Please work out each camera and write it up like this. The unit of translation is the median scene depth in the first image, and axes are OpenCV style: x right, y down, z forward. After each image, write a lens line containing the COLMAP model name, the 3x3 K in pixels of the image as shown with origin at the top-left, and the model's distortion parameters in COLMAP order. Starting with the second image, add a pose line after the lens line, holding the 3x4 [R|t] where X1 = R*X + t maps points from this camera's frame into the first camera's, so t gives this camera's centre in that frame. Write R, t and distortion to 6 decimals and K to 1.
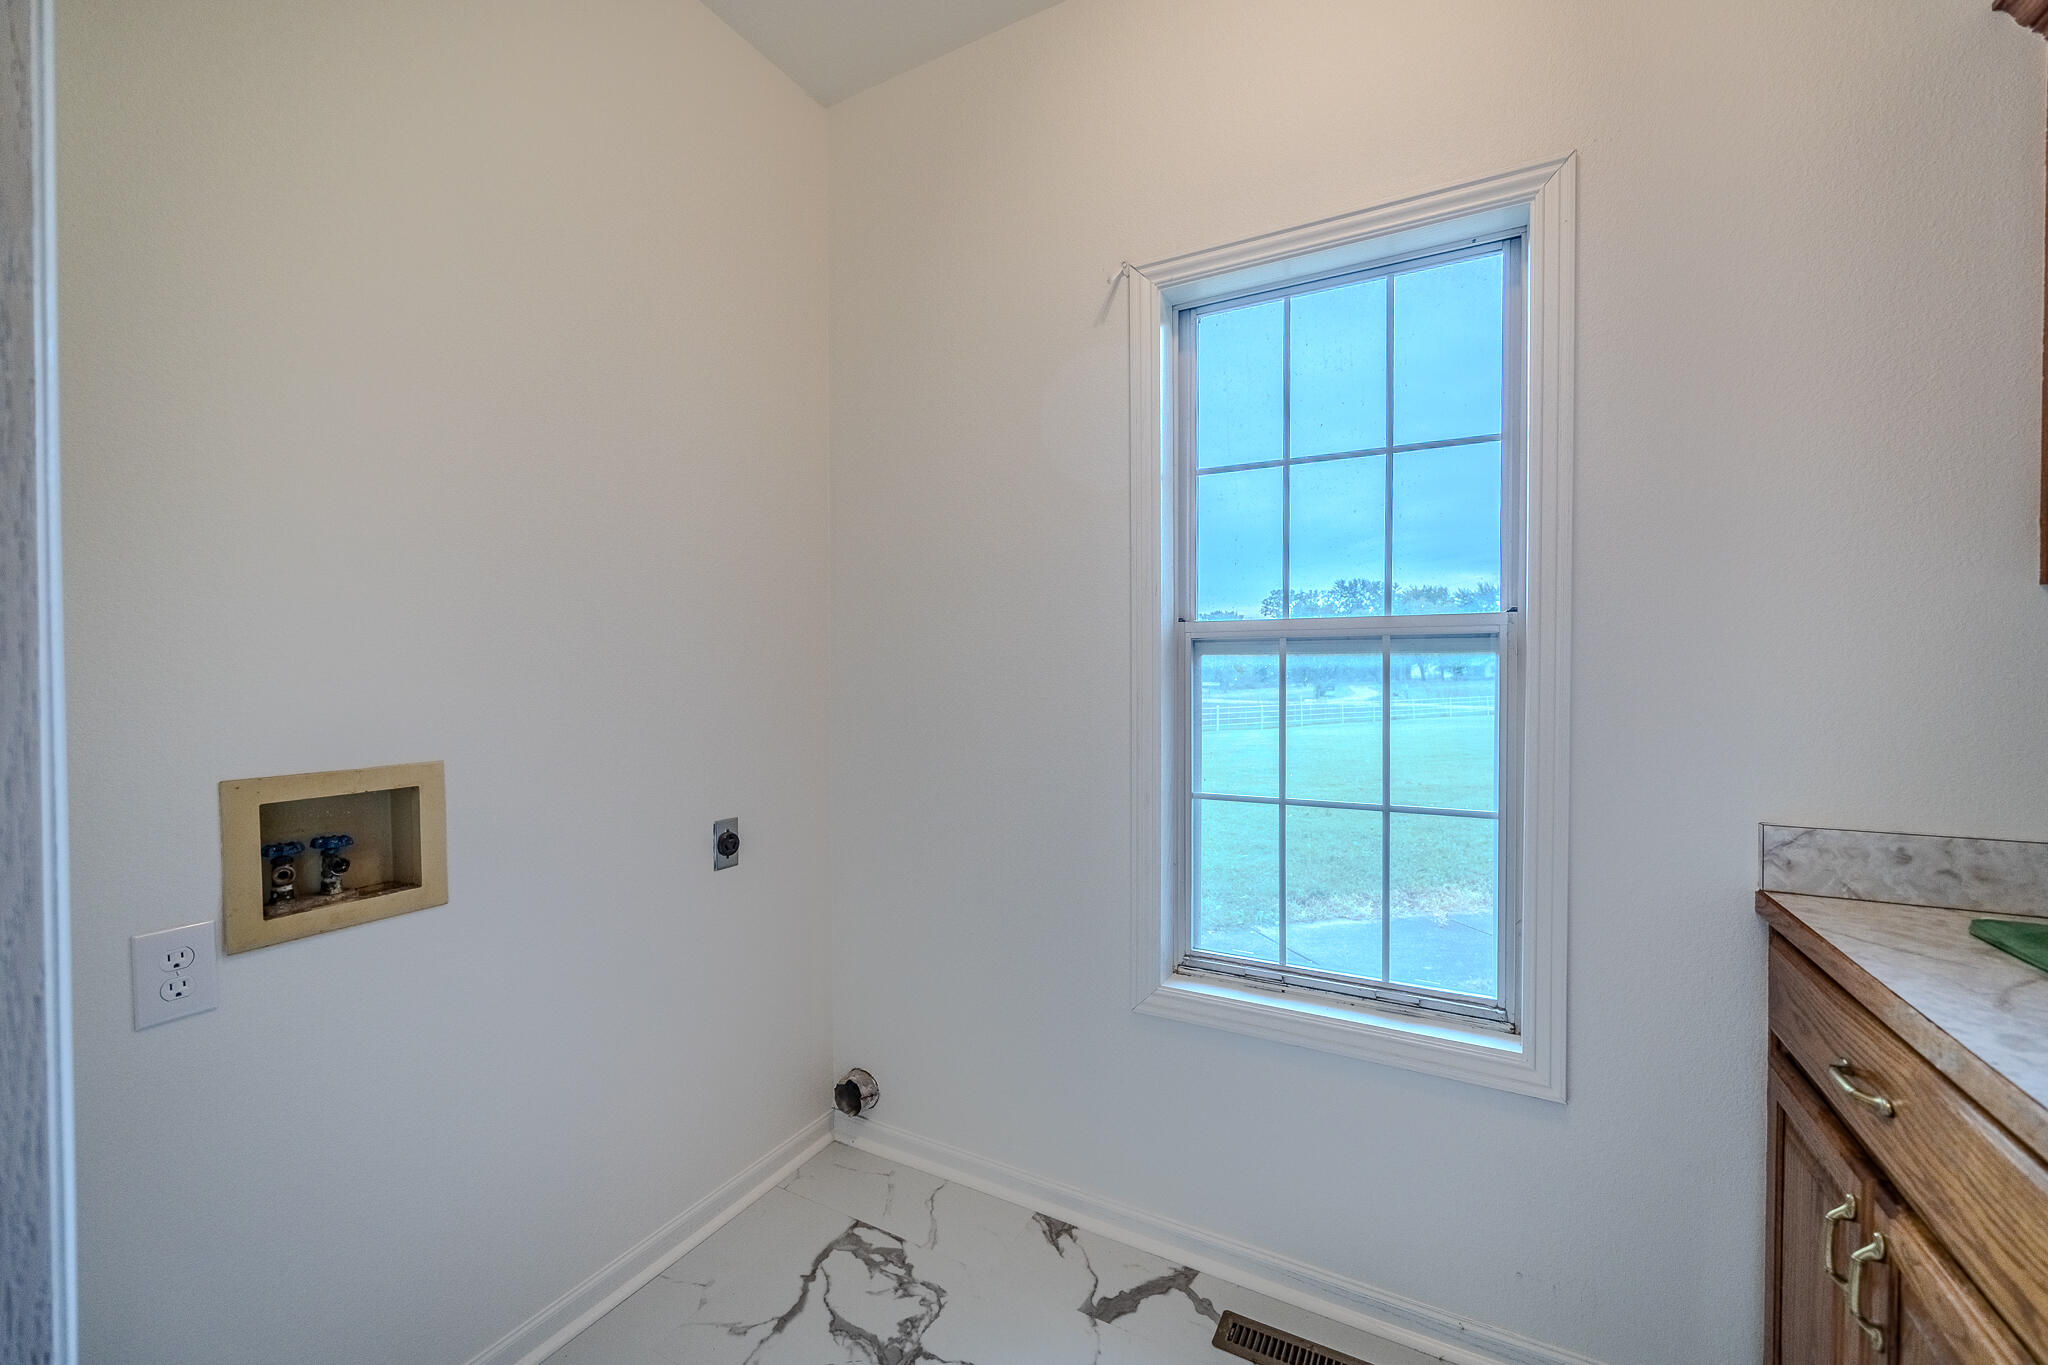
lens RADIAL K [[805.3, 0, 1068.8], [0, 805.3, 692.7], [0, 0, 1]] dist [0.001320, 0.000024]
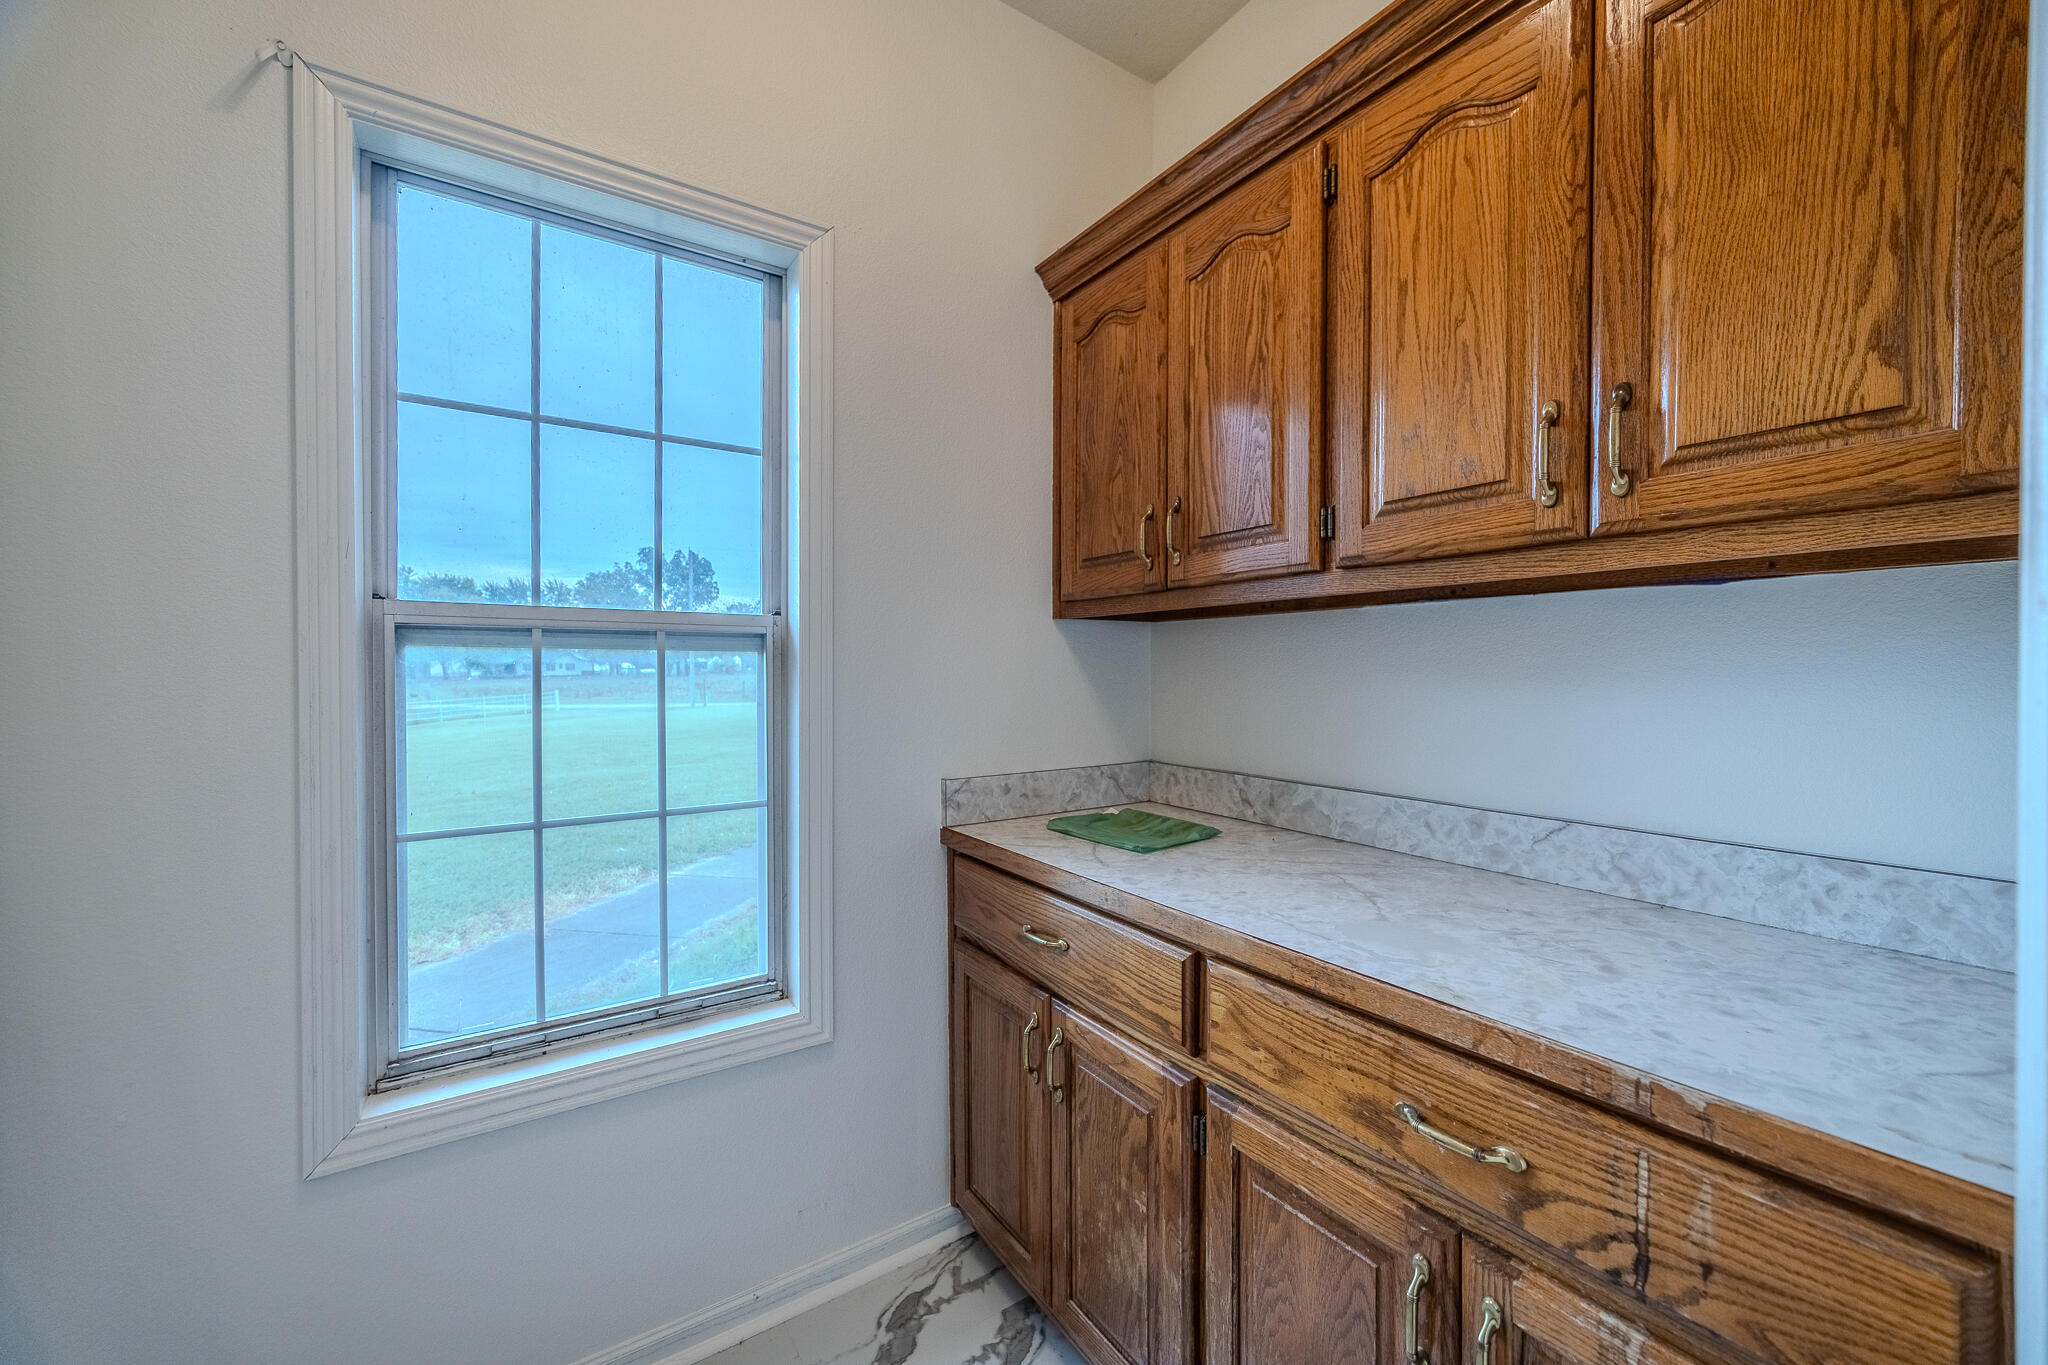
lens RADIAL K [[781.4, 0, 1029.1], [0, 781.4, 683.7], [0, 0, 1]] dist [-0.000249, -0.000032]
pose [[0.486476, -0.013337, 0.873592, -0.198097], [0.020228, 0.999787, 0.003999, -0.004113], [-0.873460, 0.015725, 0.486643, 0.169979]]
